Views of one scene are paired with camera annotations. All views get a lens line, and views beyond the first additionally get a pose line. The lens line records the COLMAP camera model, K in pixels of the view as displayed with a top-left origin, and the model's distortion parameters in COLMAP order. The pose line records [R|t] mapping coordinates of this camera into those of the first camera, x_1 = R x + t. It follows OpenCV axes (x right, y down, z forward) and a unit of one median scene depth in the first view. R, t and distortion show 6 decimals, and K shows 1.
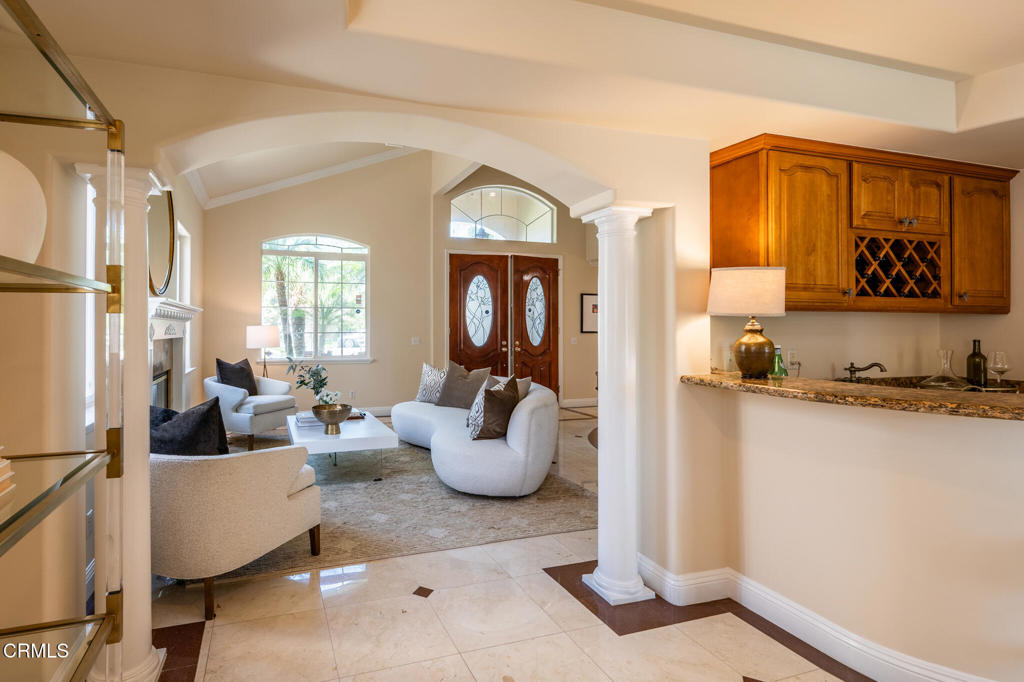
lens RADIAL K [[405.6, 0, 513.7], [0, 405.6, 337.4], [0, 0, 1]] dist [-0.003233, 0.000377]
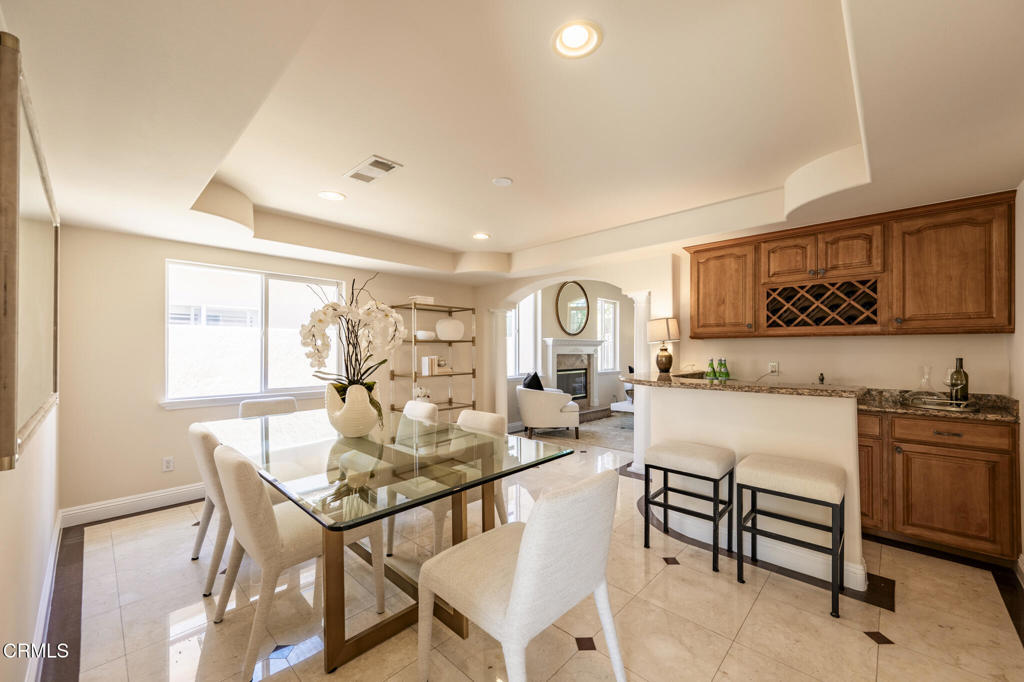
lens RADIAL K [[405.6, 0, 511.4], [0, 405.6, 348.0], [0, 0, 1]] dist [-0.003233, 0.000377]
pose [[0.558014, 0.001746, -0.829830, 1.581268], [-0.006840, 0.999973, -0.002496, -0.012313], [0.829803, 0.007069, 0.558011, -0.684314]]
